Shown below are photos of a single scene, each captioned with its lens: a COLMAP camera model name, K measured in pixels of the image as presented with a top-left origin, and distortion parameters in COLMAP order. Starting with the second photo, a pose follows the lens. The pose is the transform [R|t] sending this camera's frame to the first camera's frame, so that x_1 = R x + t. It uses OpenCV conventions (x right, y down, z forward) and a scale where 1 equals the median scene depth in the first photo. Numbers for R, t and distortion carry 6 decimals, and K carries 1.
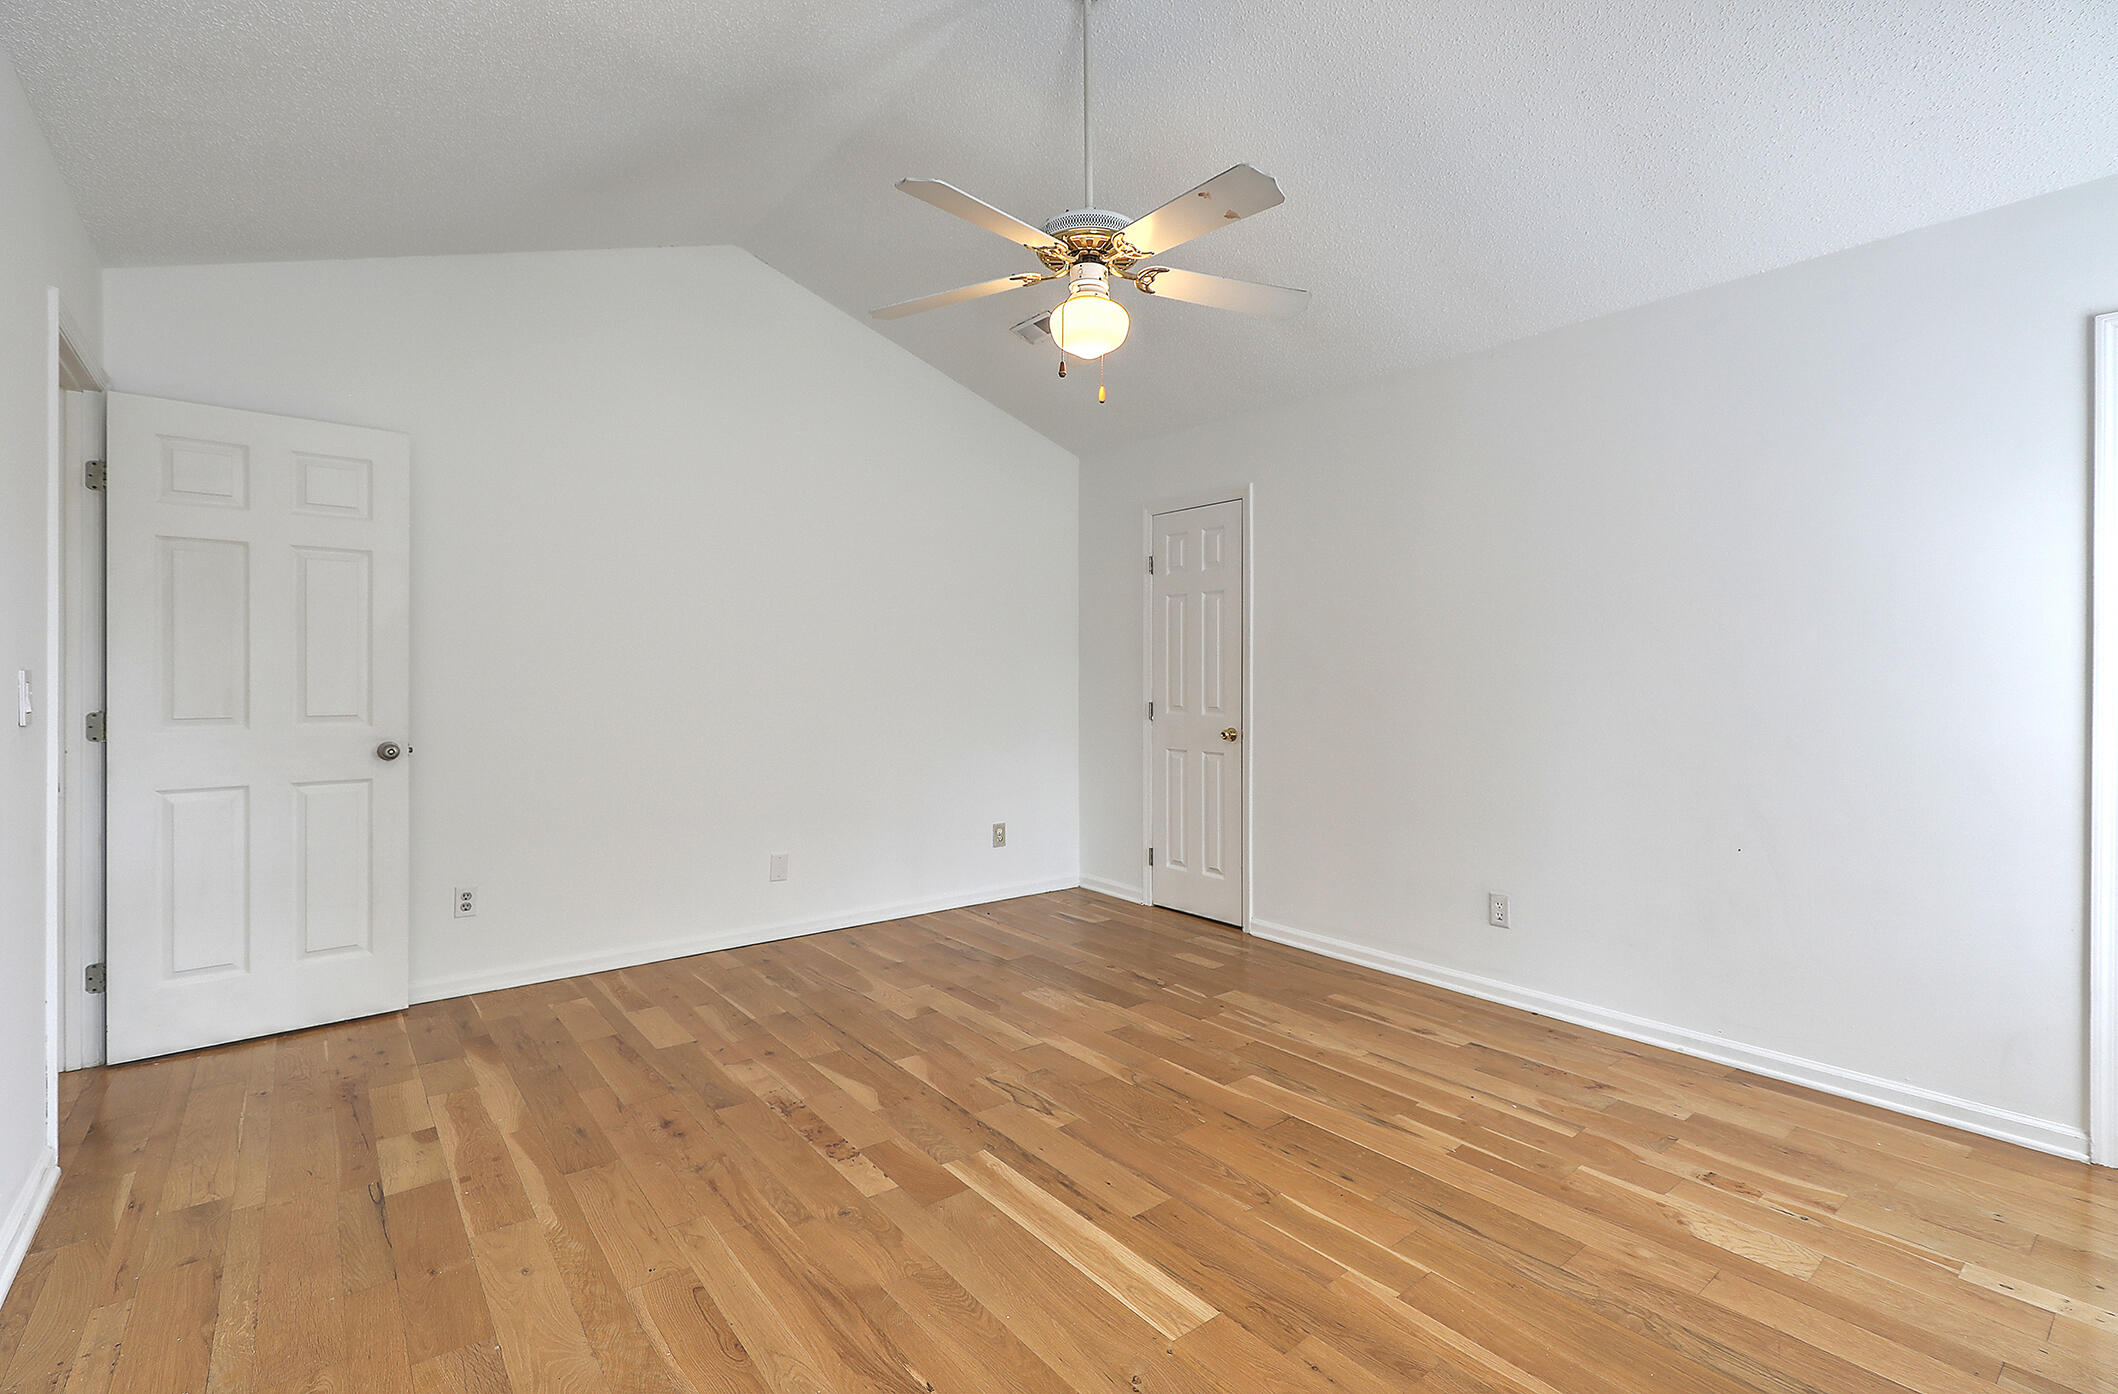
lens RADIAL K [[962.7, 0, 1050.9], [0, 962.7, 676.5], [0, 0, 1]] dist [-0.000831, -0.000357]
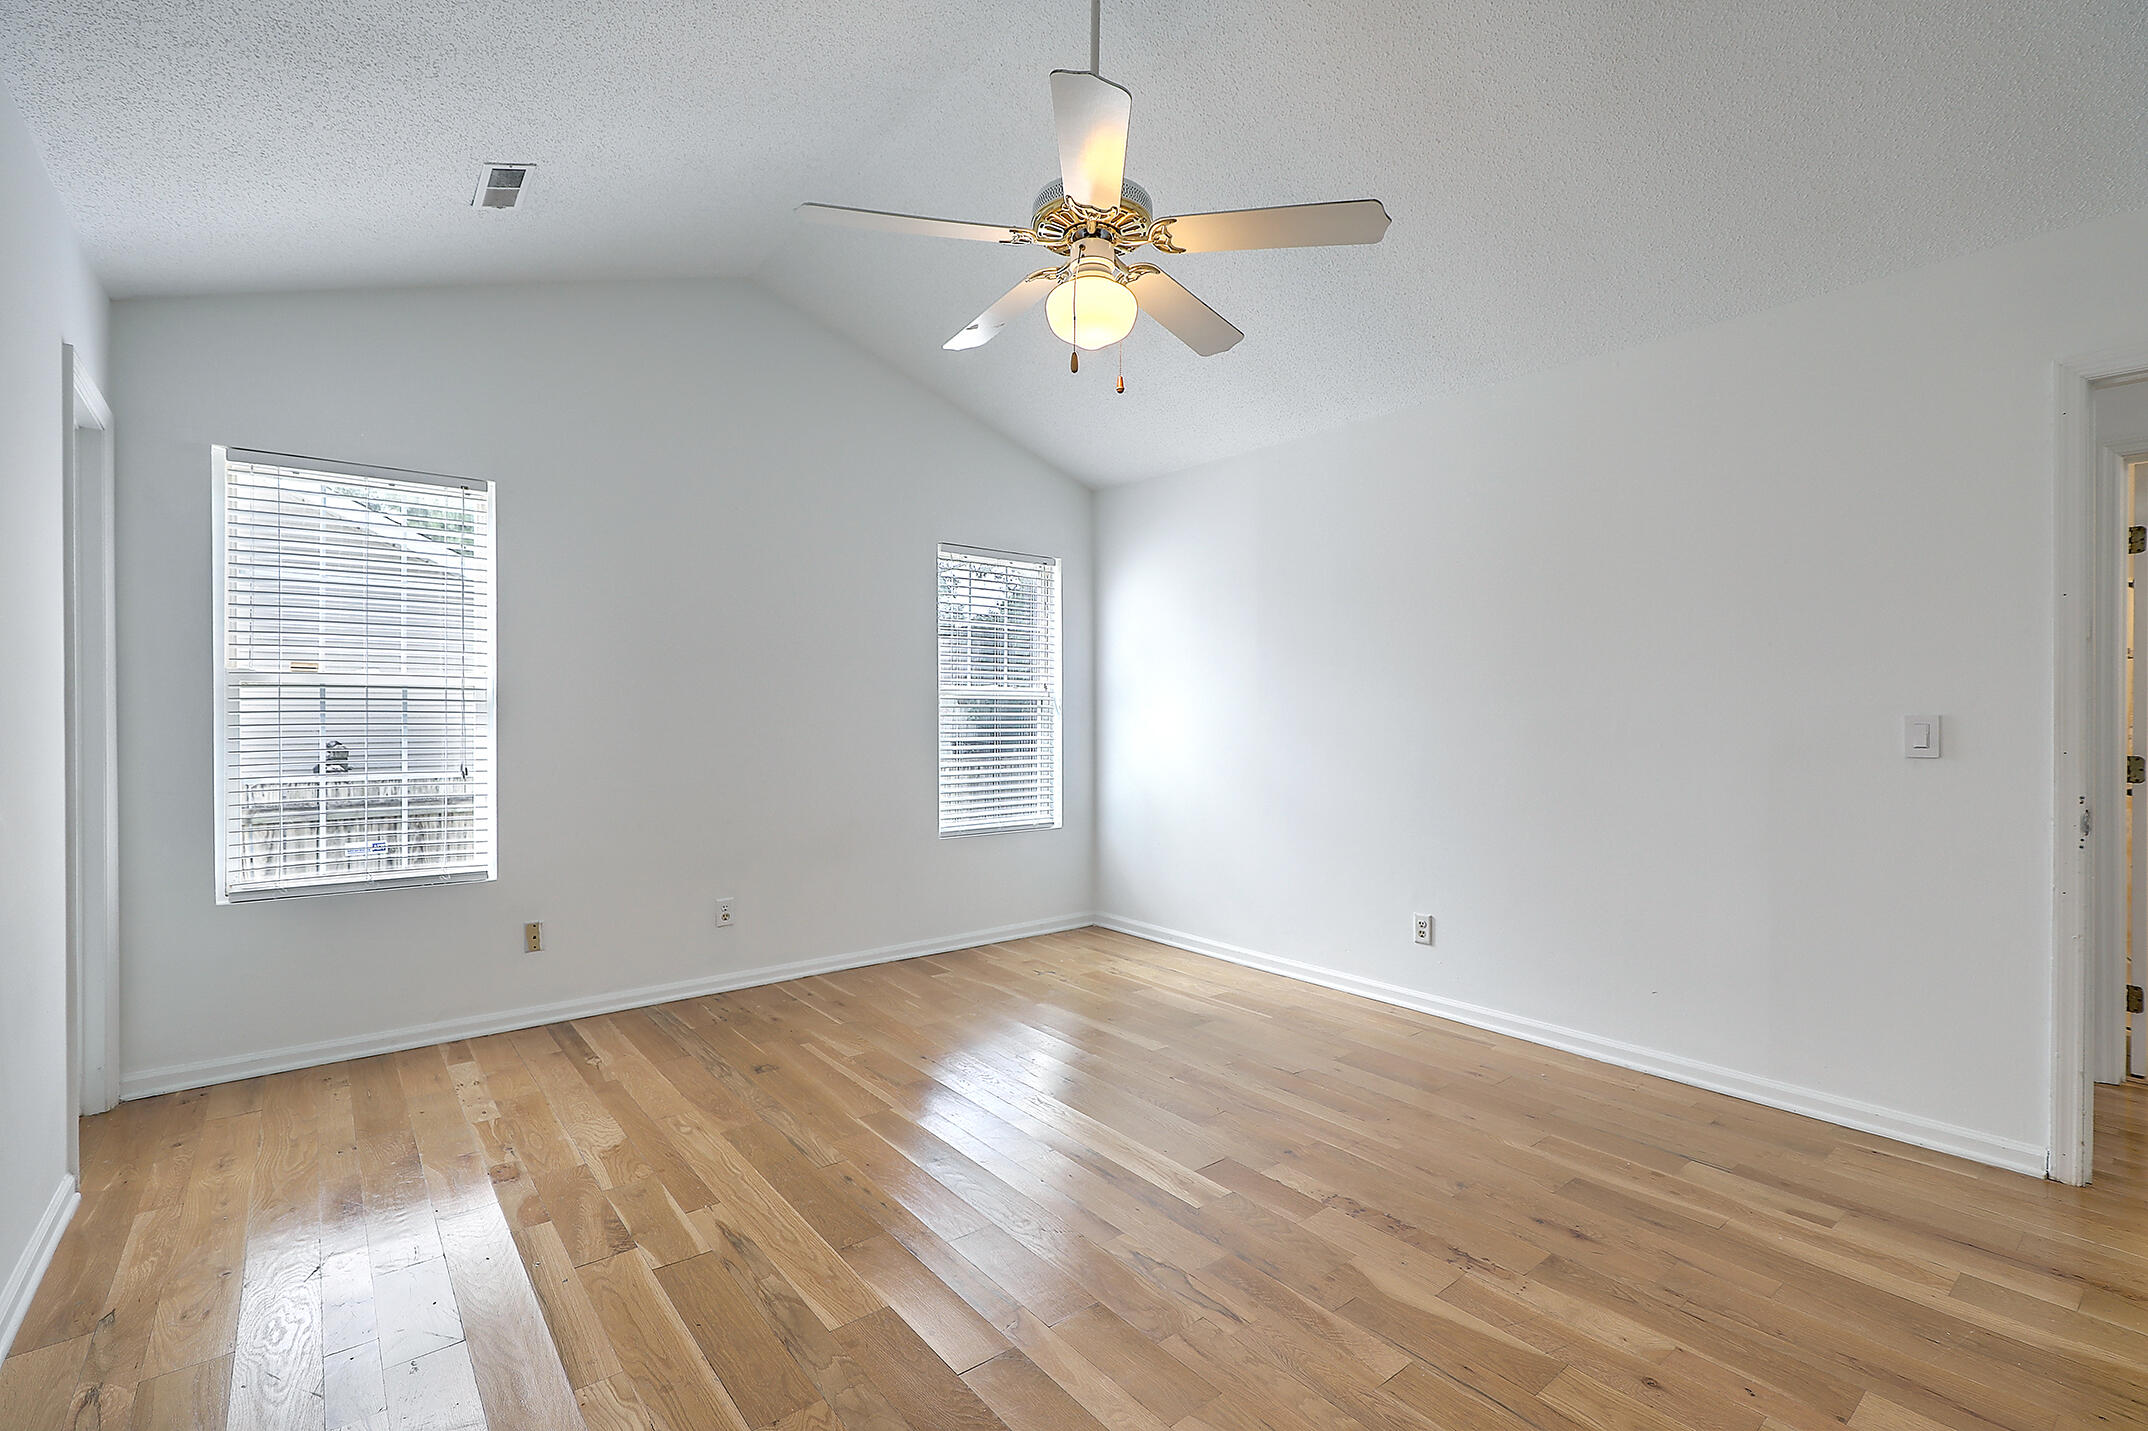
lens RADIAL K [[955.2, 0, 1074.5], [0, 955.2, 719.6], [0, 0, 1]] dist [-0.000528, -0.000214]
pose [[-0.999863, -0.005043, -0.015763, 0.056655], [-0.005112, 0.999977, 0.004347, 0.002835], [0.015741, 0.004427, -0.999866, 1.580288]]
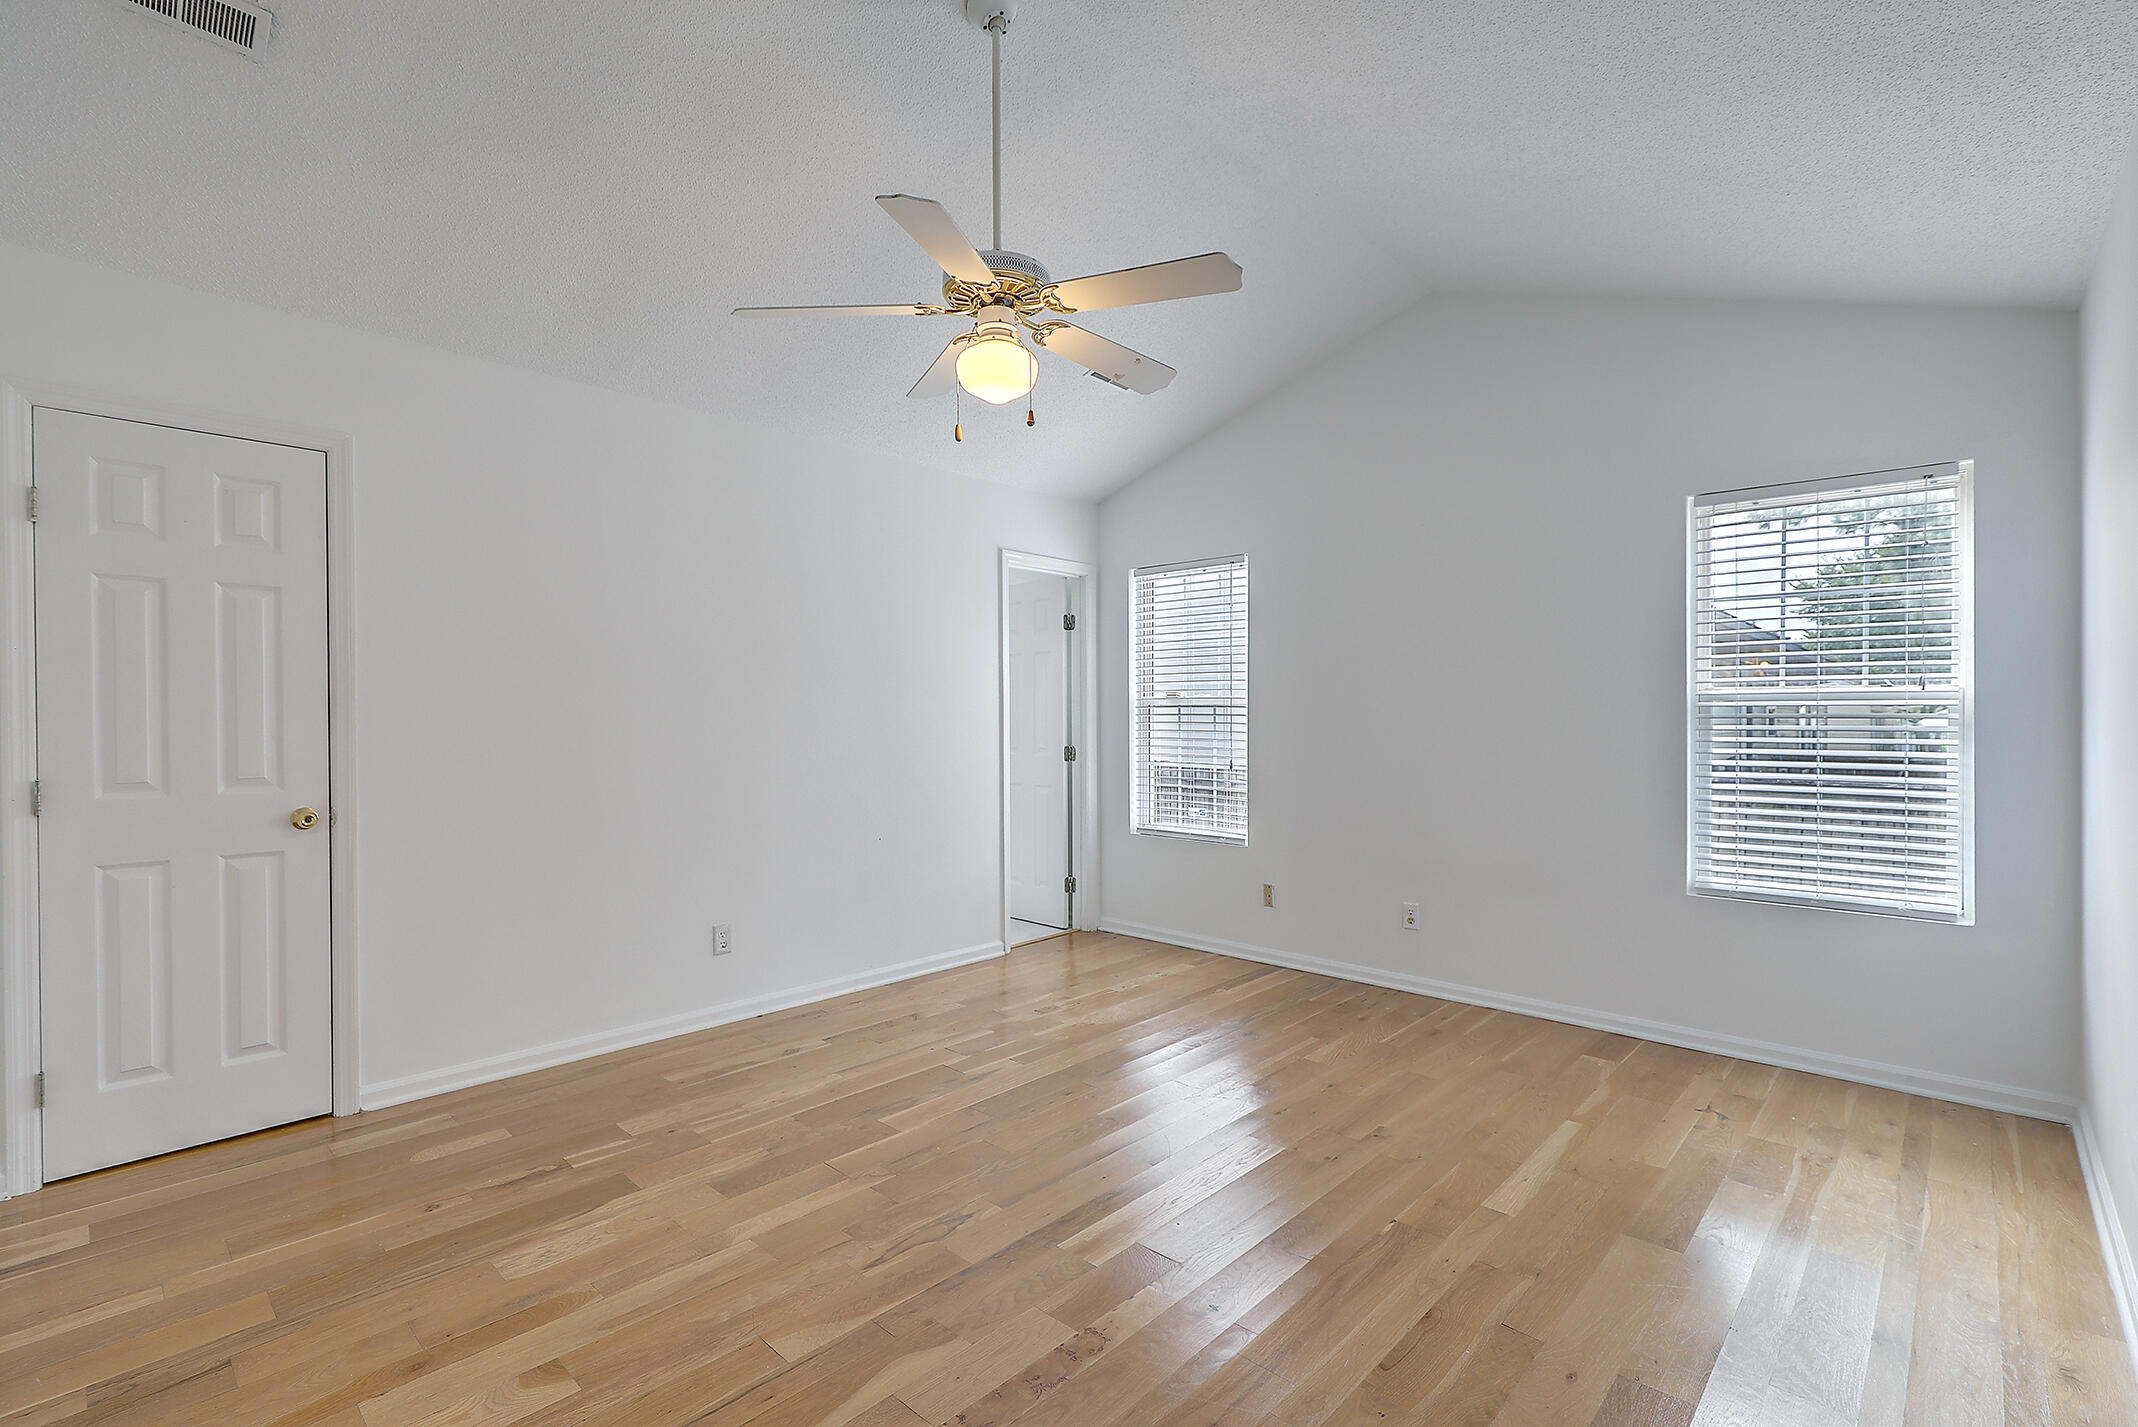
lens RADIAL K [[962.4, 0, 1098.5], [0, 962.4, 713.1], [0, 0, 1]] dist [0.000564, 0.000299]
pose [[-0.165972, -0.000822, 0.986130, -0.800693], [-0.001094, 0.999999, 0.000649, -0.015499], [-0.986130, -0.000971, -0.165973, 0.906137]]
